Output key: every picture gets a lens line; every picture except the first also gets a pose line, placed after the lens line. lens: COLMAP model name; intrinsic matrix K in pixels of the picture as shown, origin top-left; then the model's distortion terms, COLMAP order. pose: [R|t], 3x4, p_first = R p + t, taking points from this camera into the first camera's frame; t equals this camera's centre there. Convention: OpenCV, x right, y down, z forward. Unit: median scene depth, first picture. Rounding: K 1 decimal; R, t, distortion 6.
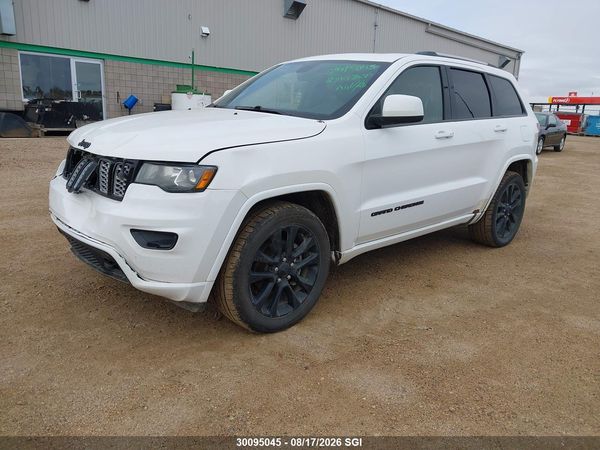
lens RADIAL K [[471.5, 0, 287.0], [0, 471.5, 218.0], [0, 0, 1]] dist [0.038284, -0.051878]
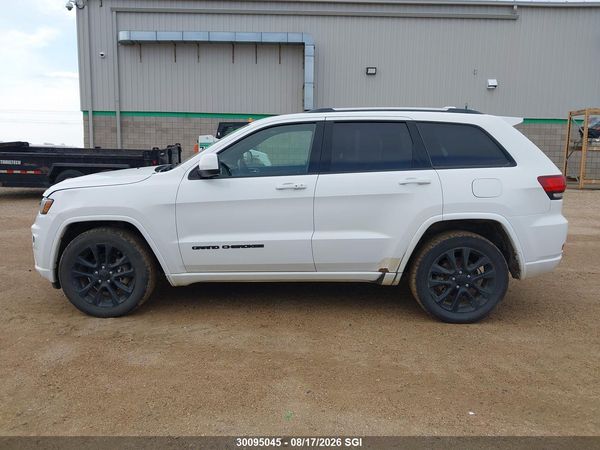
lens RADIAL K [[471.5, 0, 289.3], [0, 471.5, 210.8], [0, 0, 1]] dist [0.038284, -0.051878]
pose [[0.725348, 0.053068, -0.686334, 1.153343], [-0.138357, 0.987917, -0.069834, -0.049722], [0.674335, 0.145613, 0.723926, 0.258294]]
